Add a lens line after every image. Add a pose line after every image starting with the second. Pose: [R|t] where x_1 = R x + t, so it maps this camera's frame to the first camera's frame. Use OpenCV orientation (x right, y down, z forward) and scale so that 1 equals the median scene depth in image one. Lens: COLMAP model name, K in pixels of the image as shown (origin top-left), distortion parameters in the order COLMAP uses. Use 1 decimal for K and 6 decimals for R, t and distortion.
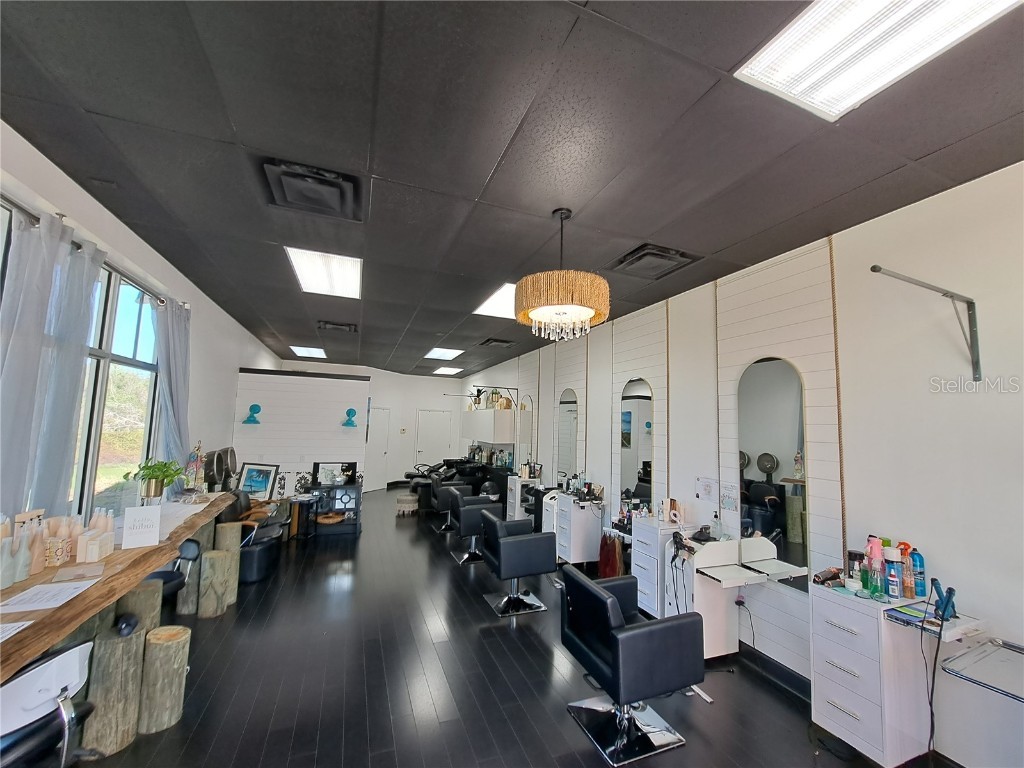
lens RADIAL K [[410.4, 0, 512.0], [0, 410.4, 384.0], [0, 0, 1]] dist [-0.007577, 0.000537]
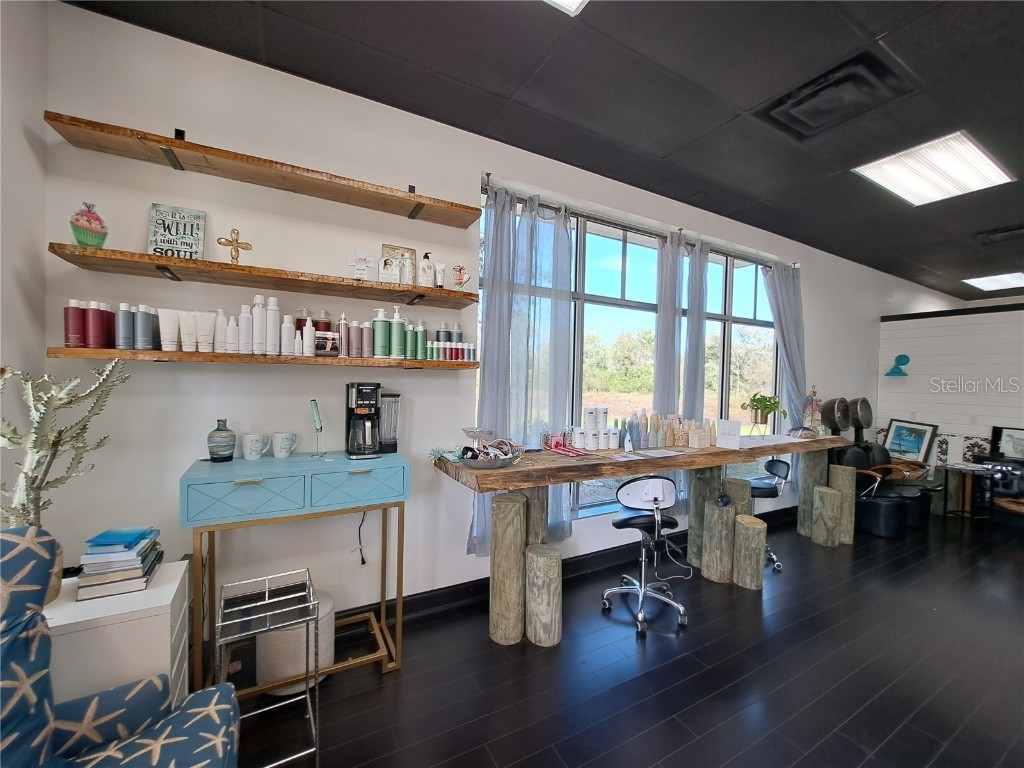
lens RADIAL K [[410.4, 0, 512.0], [0, 410.4, 384.0], [0, 0, 1]] dist [-0.007577, 0.000537]
pose [[0.131954, -0.009474, -0.991211, 0.140924], [0.076892, 0.997039, 0.000706, 0.049293], [0.988269, -0.076309, 0.132291, 0.045486]]
